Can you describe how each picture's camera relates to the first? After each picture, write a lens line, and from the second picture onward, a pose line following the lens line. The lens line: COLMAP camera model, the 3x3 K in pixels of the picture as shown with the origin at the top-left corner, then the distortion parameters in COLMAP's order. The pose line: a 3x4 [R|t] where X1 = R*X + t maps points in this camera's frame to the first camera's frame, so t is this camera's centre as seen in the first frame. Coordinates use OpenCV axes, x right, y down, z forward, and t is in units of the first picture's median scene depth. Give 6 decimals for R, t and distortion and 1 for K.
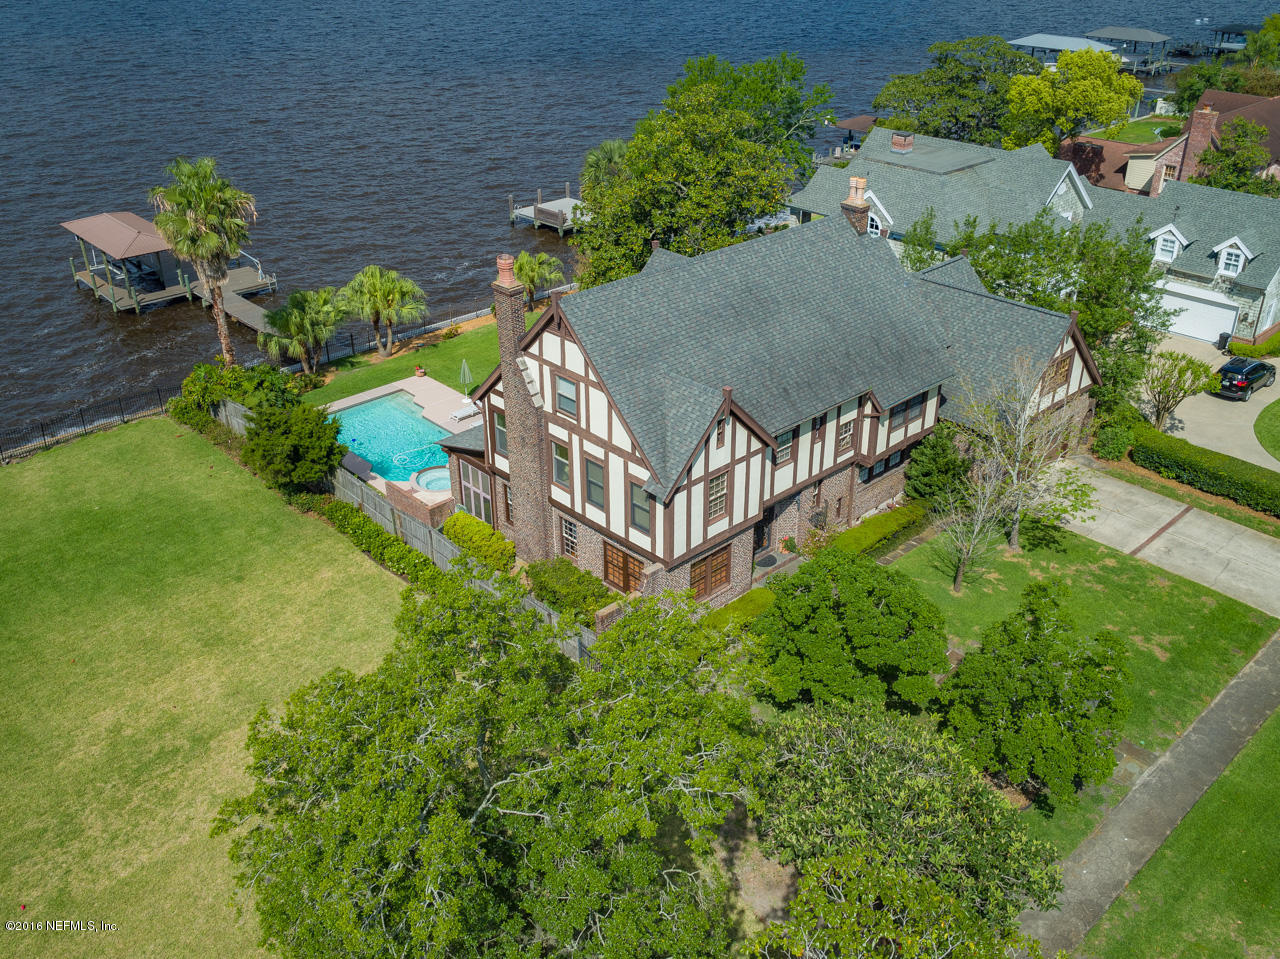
lens RADIAL K [[1140.6, 0, 644.2], [0, 1140.6, 441.8], [0, 0, 1]] dist [-0.000441, 0.002184]
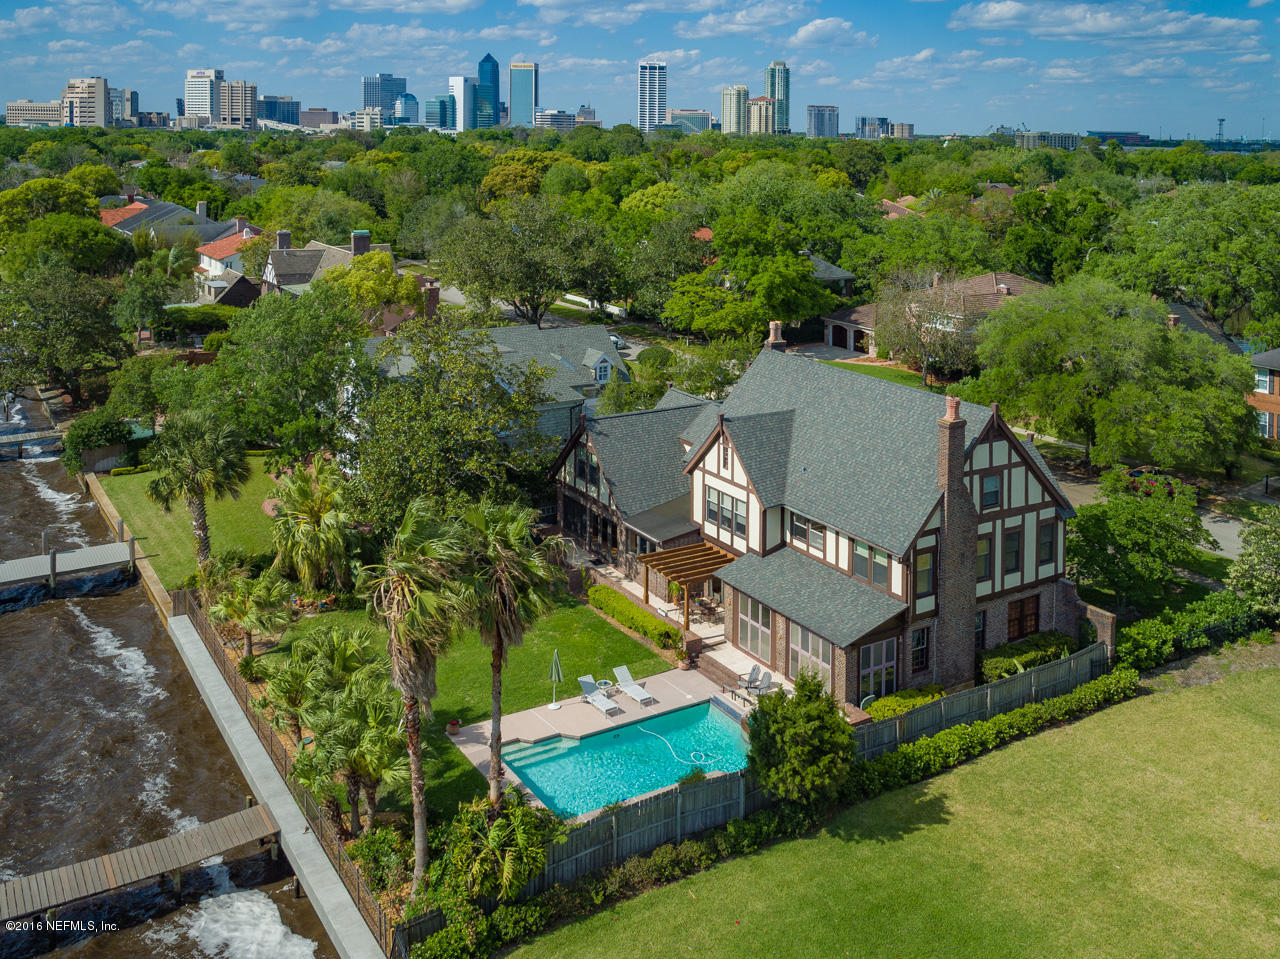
lens RADIAL K [[1188.7, 0, 638.3], [0, 1188.7, 129.6], [0, 0, 1]] dist [0.011303, -0.022069]
pose [[0.196339, 0.002464, 0.980533, -1.398857], [0.425809, 0.900570, -0.087526, -0.439301], [-0.883254, 0.434704, 0.175767, 0.920598]]
